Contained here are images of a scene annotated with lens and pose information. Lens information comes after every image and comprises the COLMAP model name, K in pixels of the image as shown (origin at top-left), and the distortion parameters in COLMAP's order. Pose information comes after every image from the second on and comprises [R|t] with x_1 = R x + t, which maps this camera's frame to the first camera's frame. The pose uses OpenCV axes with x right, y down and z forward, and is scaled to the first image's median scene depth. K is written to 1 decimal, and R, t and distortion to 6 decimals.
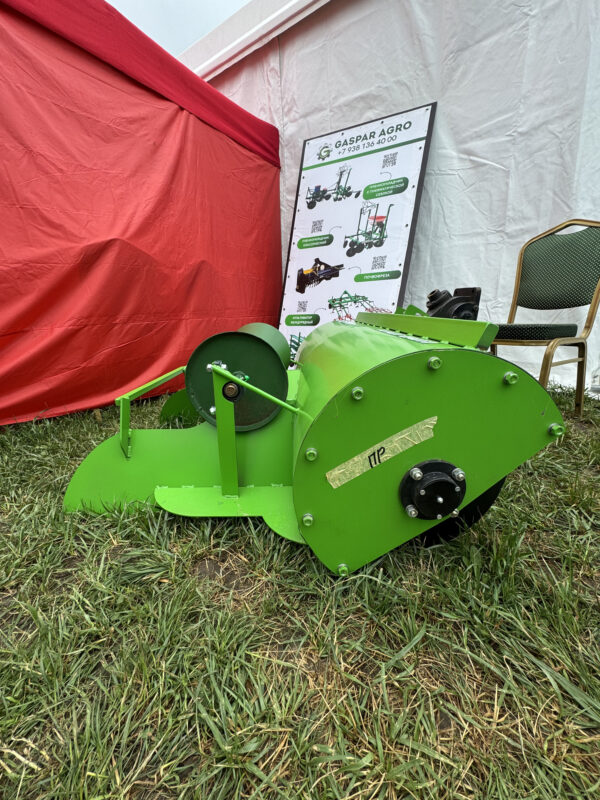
lens RADIAL K [[319.5, 0, 302.4], [0, 319.5, 401.0], [0, 0, 1]] dist [-0.003720, 0.000026]
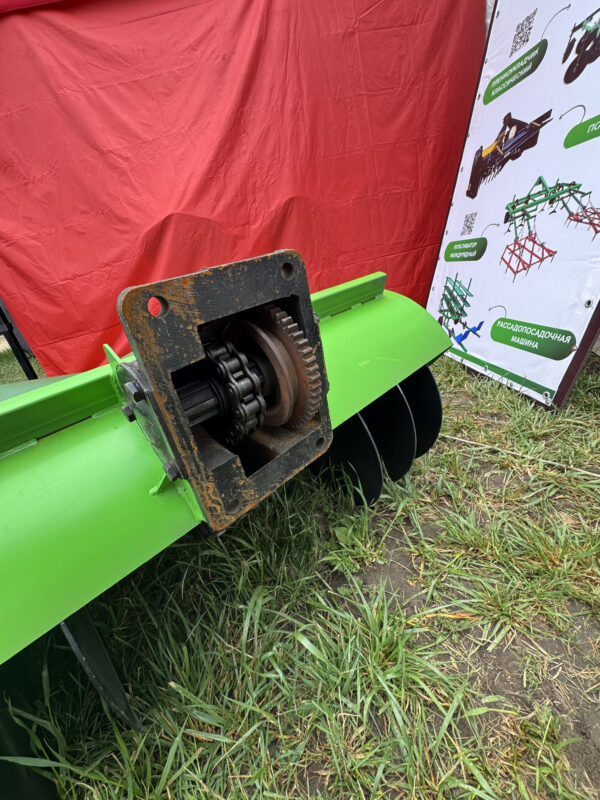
lens RADIAL K [[323.7, 0, 300.0], [0, 323.7, 400.0], [0, 0, 1]] dist [-0.003271, -0.000127]
pose [[0.644301, 0.202389, -0.737506, 0.327738], [-0.018704, 0.968229, 0.249365, -0.144613], [0.764543, -0.146872, 0.627616, 0.400721]]
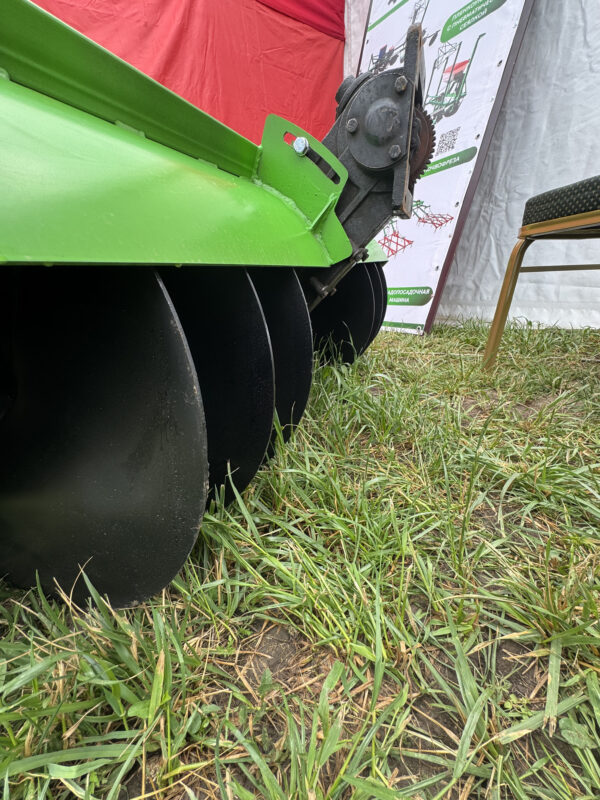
lens RADIAL K [[323.7, 0, 300.0], [0, 323.7, 400.0], [0, 0, 1]] dist [-0.003271, -0.000127]
pose [[0.920110, 0.113531, -0.374844, 0.261356], [-0.070530, 0.989449, 0.126553, 0.024346], [0.385257, -0.090005, 0.918410, 0.226054]]
